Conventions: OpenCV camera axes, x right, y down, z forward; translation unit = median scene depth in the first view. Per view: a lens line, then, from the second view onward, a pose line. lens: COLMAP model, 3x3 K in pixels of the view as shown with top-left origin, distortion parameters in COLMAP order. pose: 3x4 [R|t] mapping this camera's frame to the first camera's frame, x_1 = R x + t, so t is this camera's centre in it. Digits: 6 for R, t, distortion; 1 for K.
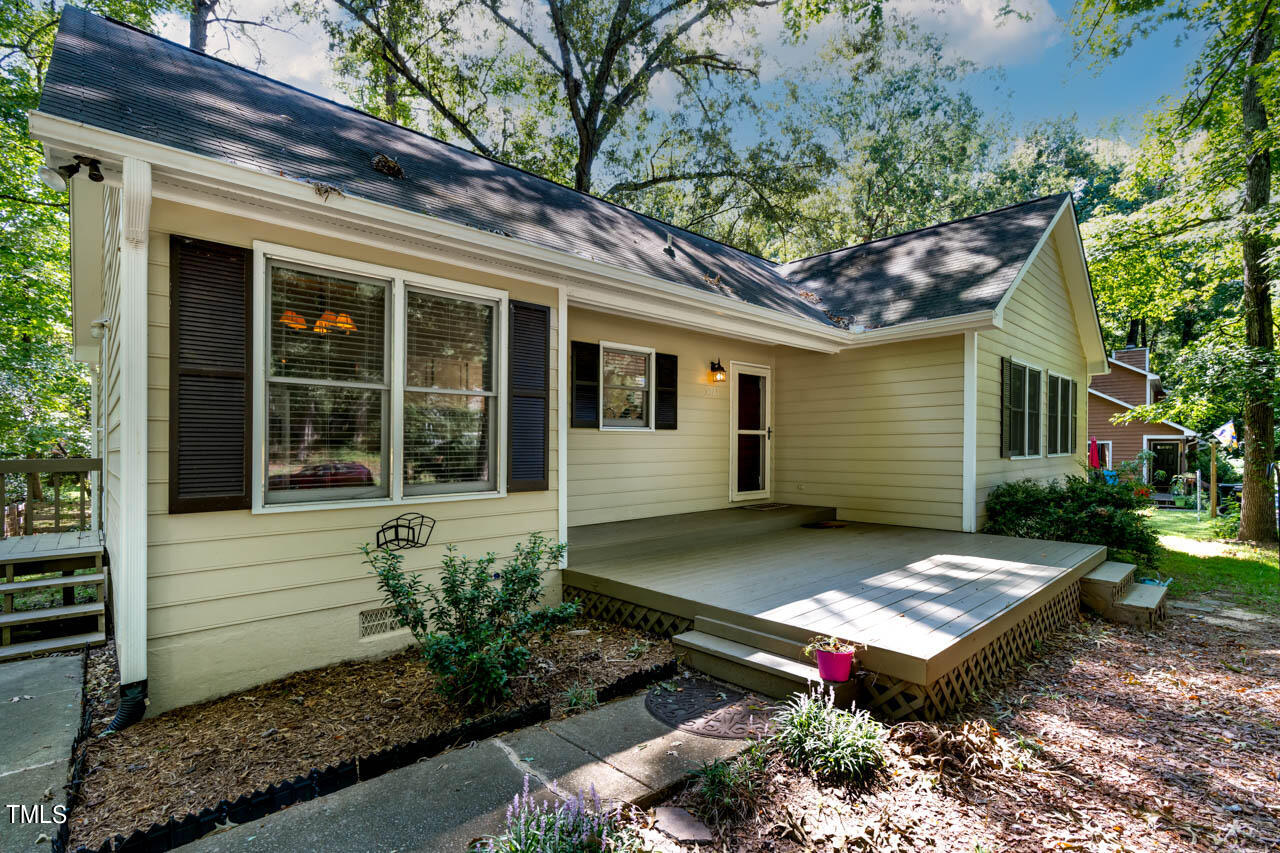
lens RADIAL K [[589.2, 0, 637.9], [0, 589.2, 450.6], [0, 0, 1]] dist [-0.000535, 0.000323]
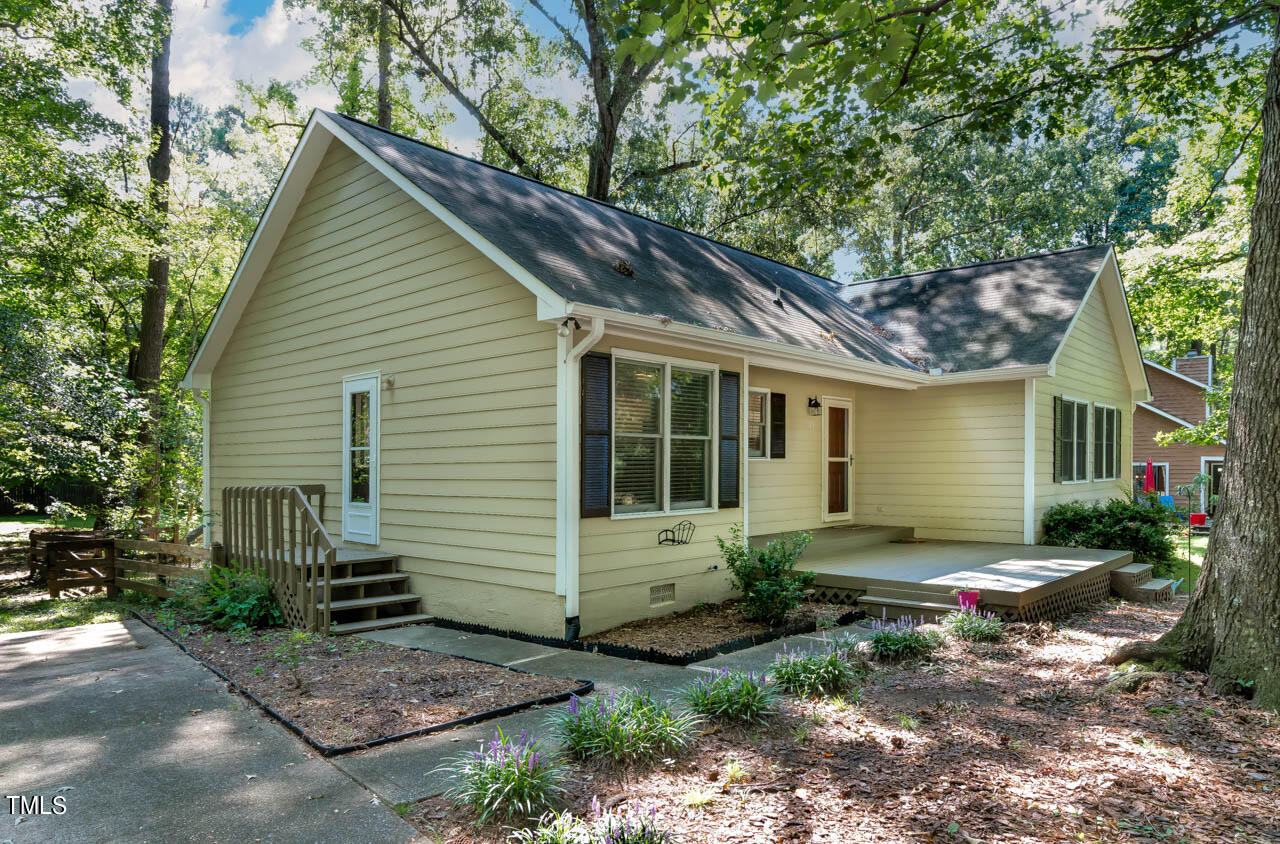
lens RADIAL K [[811.9, 0, 641.0], [0, 811.9, 467.6], [0, 0, 1]] dist [-0.005035, -0.002900]
pose [[0.996309, 0.000377, 0.085833, -0.332050], [0.000044, 0.999988, -0.004904, -0.009763], [-0.085834, 0.004890, 0.996297, -0.522696]]
